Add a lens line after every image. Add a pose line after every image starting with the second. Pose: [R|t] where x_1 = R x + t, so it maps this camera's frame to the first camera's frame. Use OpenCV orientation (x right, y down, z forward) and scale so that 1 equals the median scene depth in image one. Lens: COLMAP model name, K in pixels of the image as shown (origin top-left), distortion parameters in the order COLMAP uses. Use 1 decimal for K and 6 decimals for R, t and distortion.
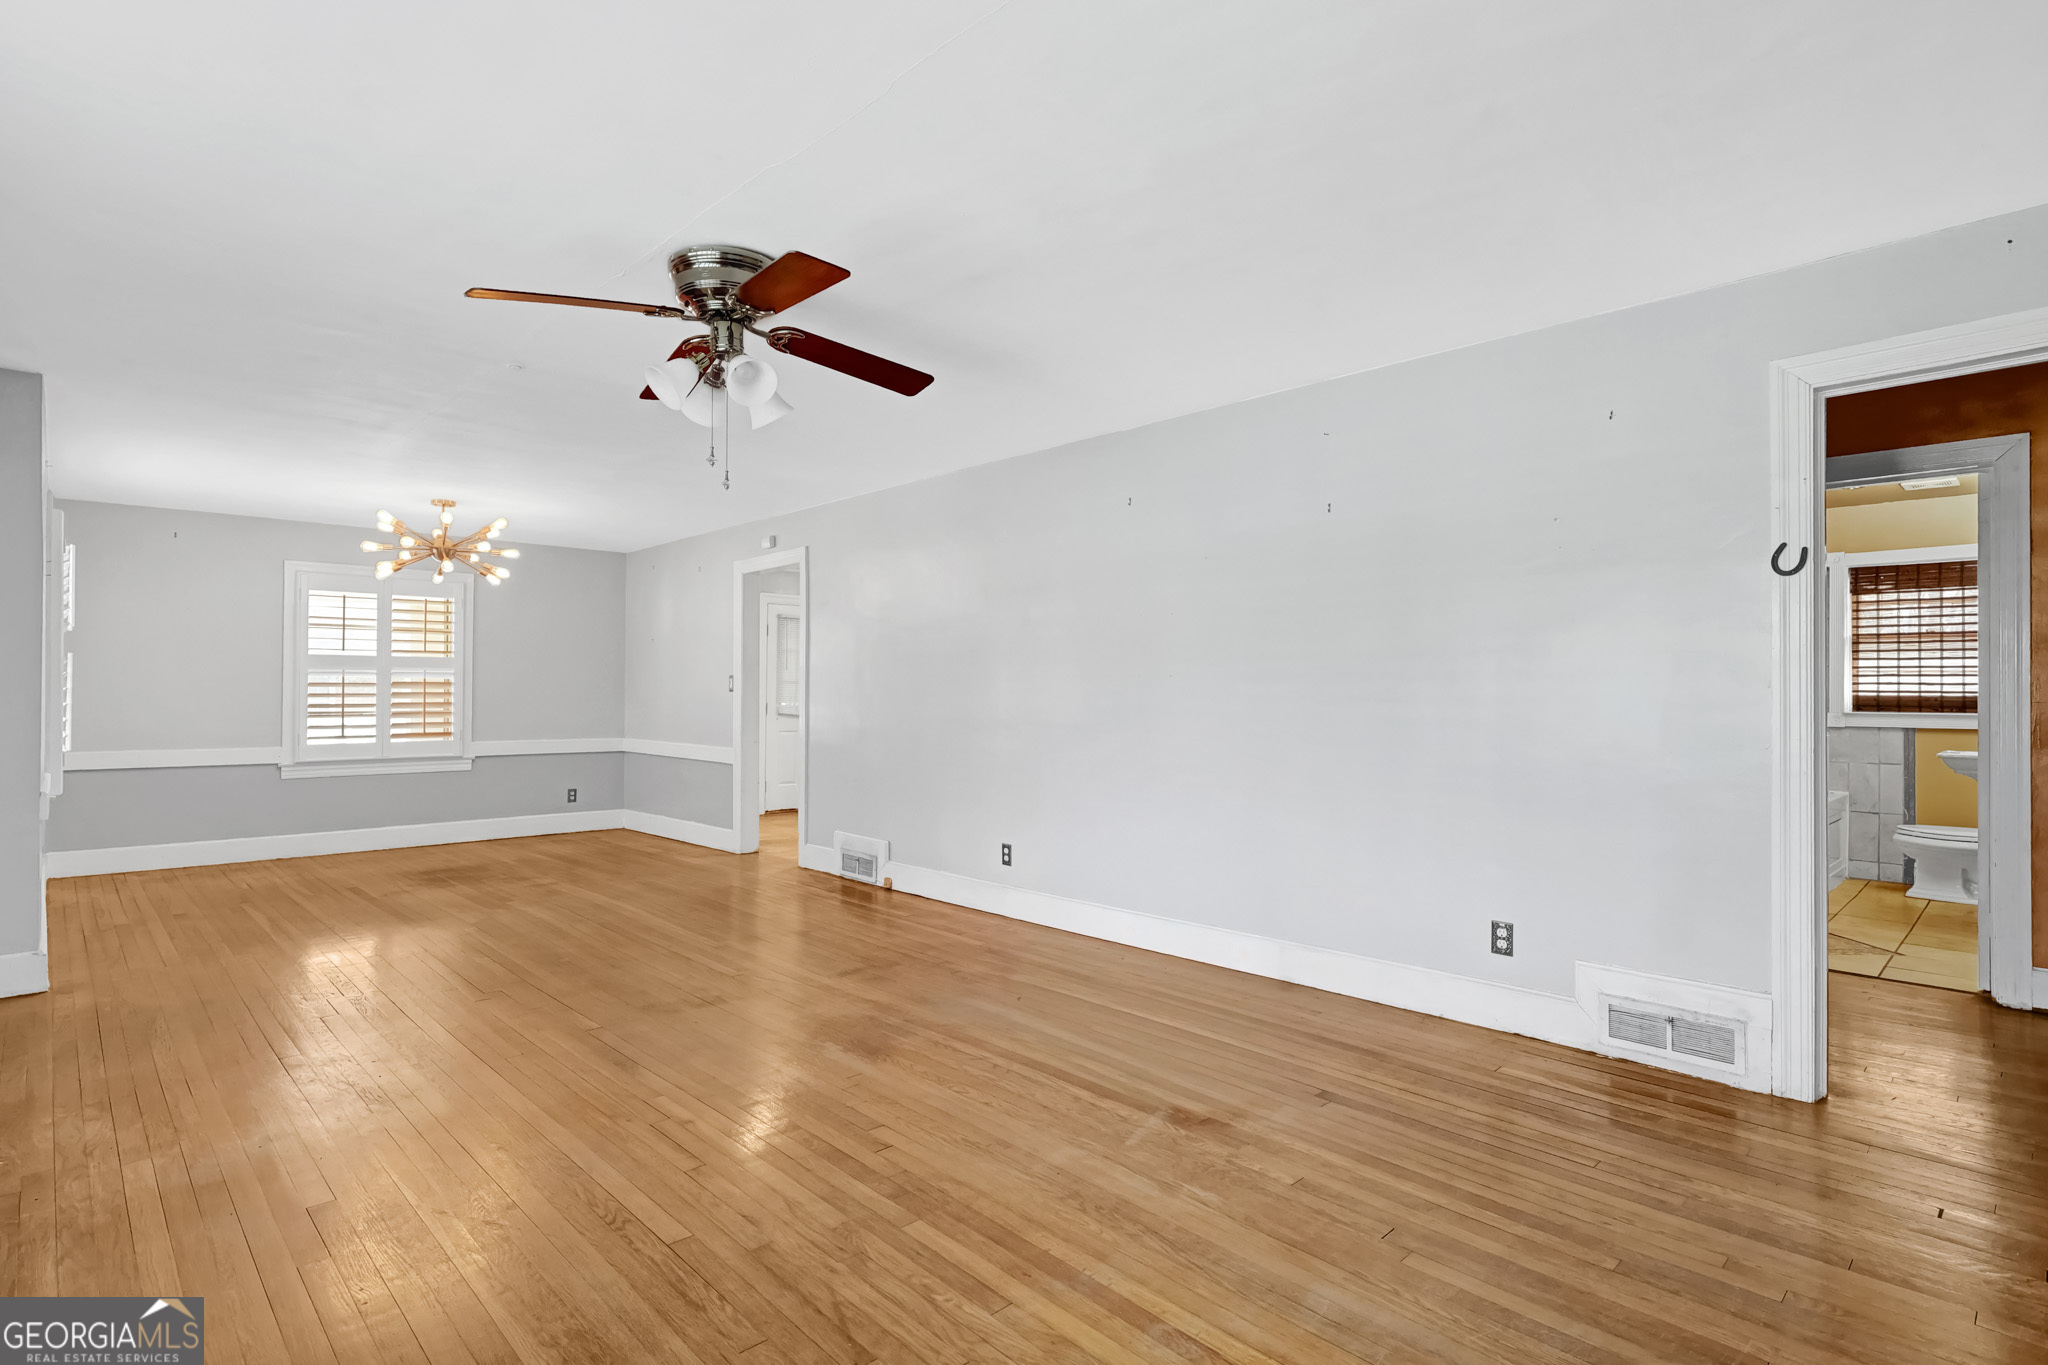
lens RADIAL K [[1016.9, 0, 1016.7], [0, 1016.9, 690.1], [0, 0, 1]] dist [0.002562, 0.000340]
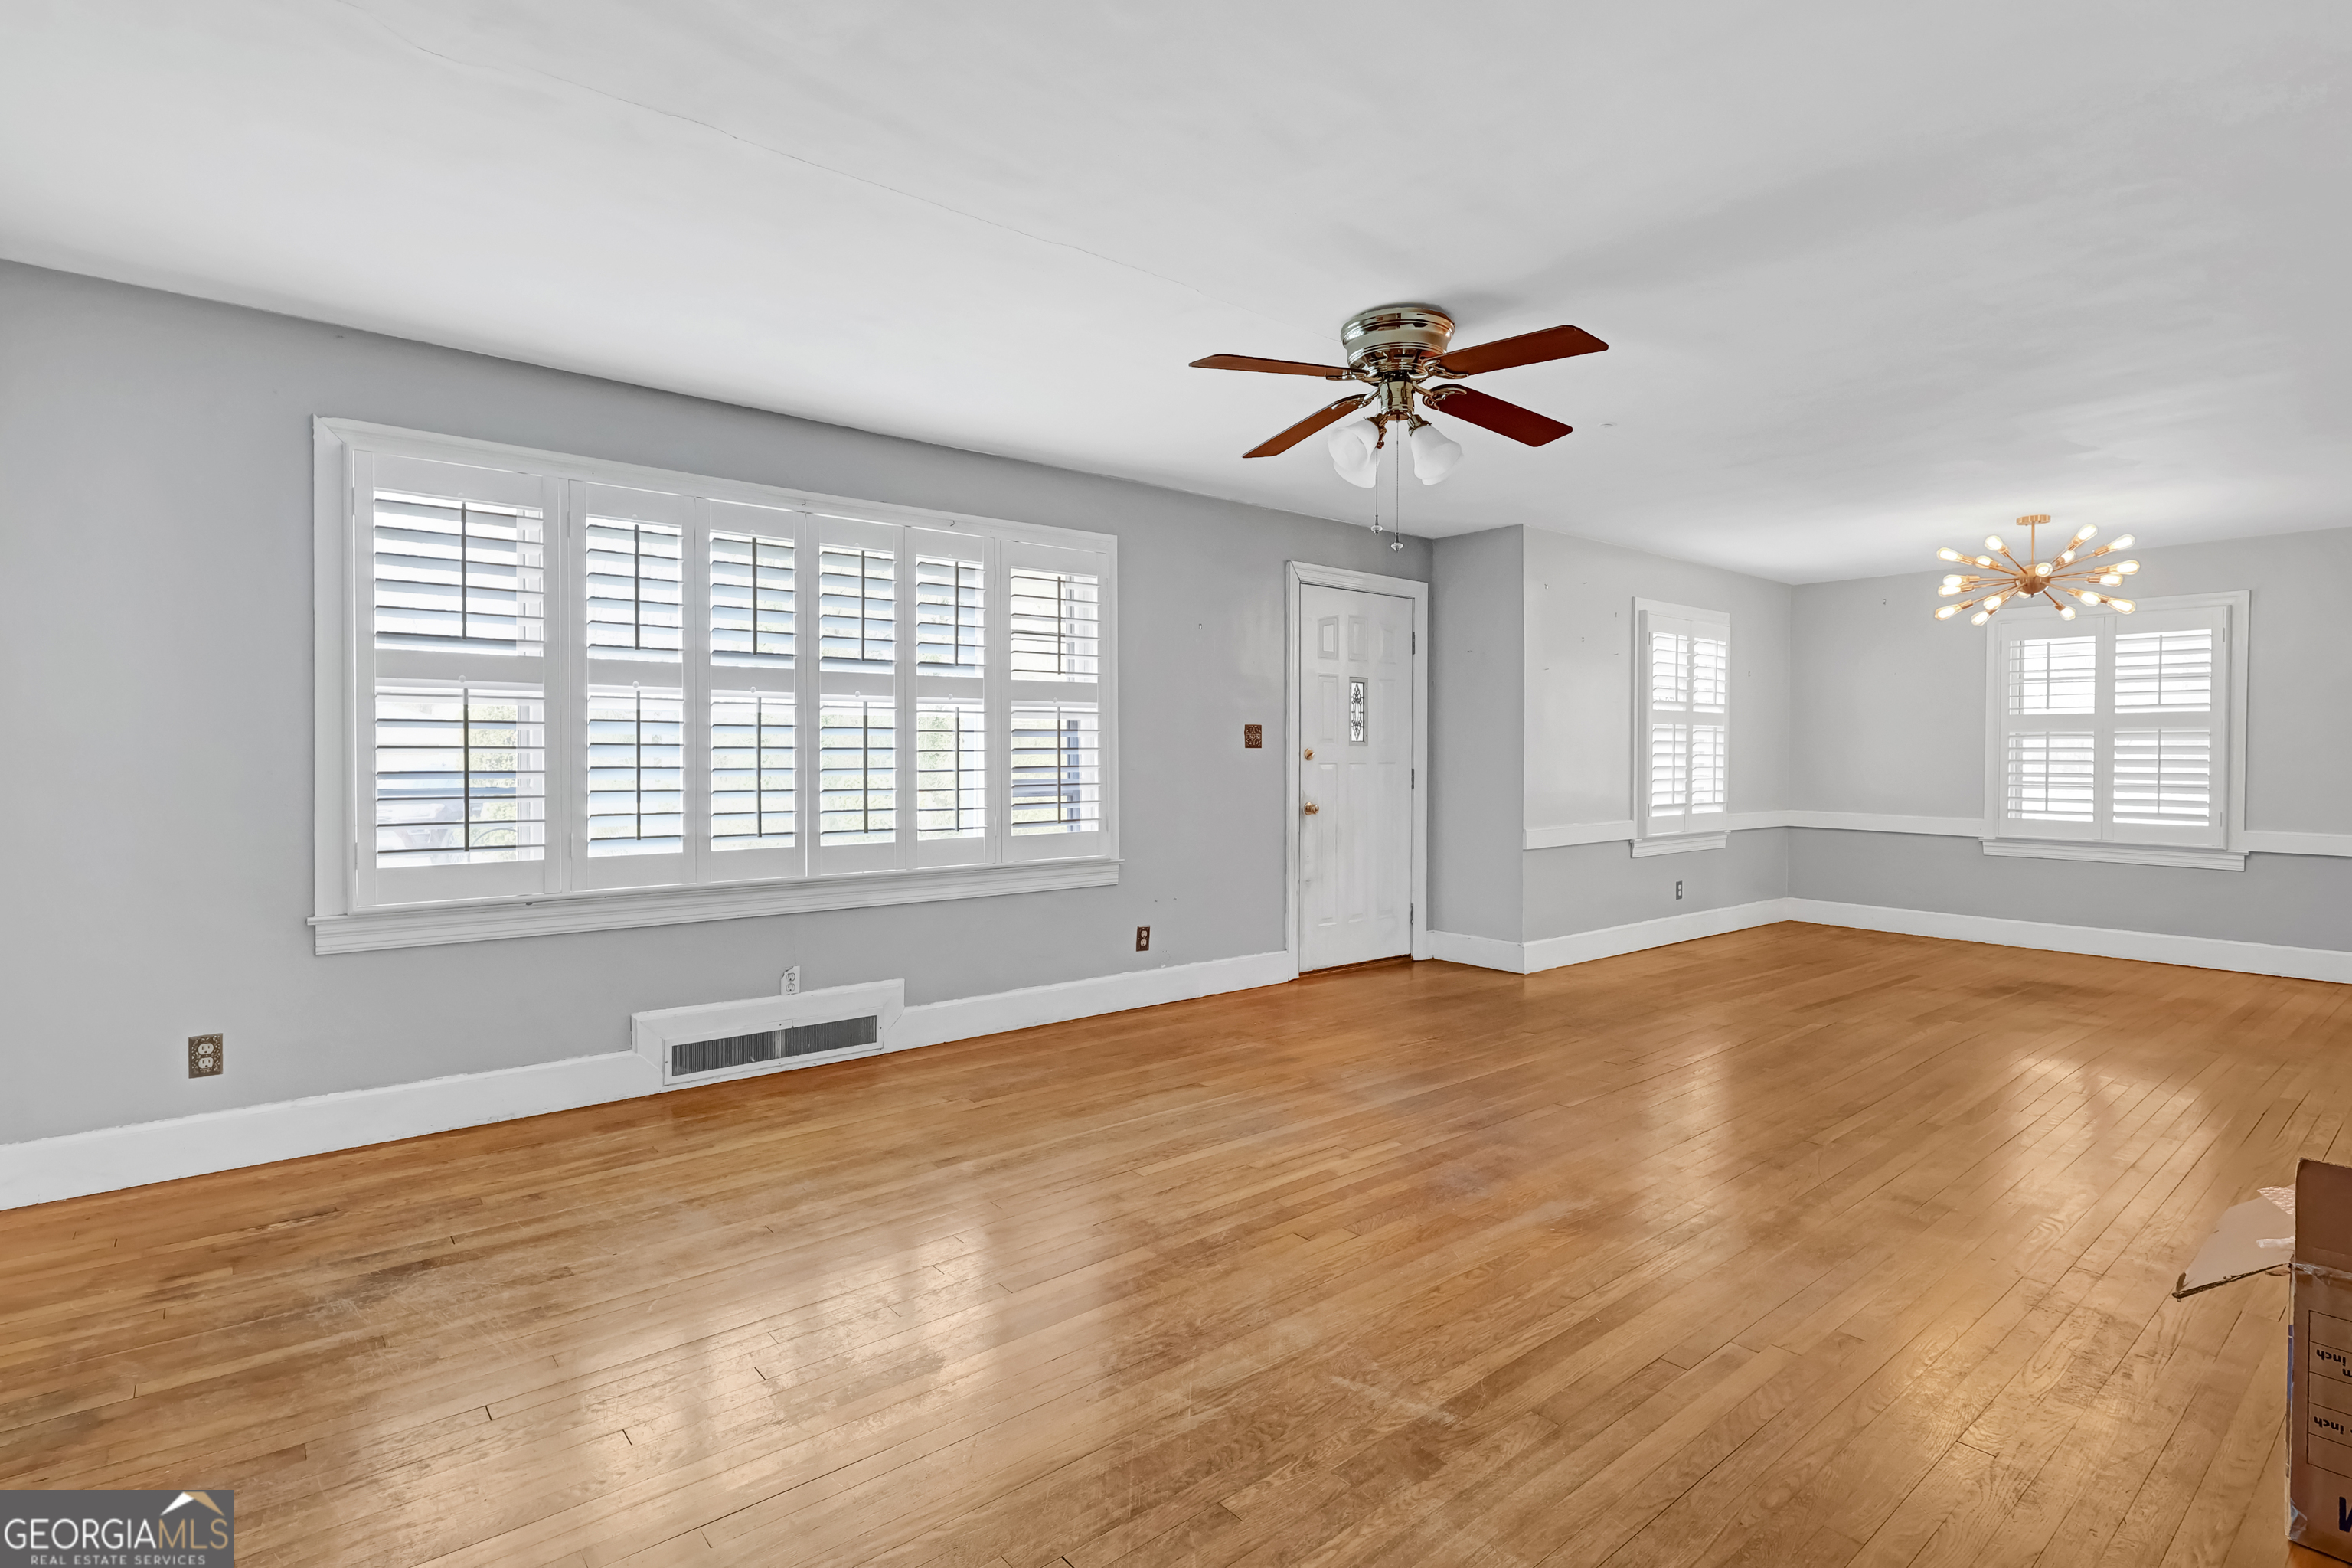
lens RADIAL K [[1167.8, 0, 1177.8], [0, 1167.8, 771.5], [0, 0, 1]] dist [0.002562, 0.000340]
pose [[-0.079571, 0.015806, -0.996704, 0.598185], [-0.003458, 0.999864, 0.016132, -0.000574], [0.996823, 0.004730, -0.079505, 0.603649]]
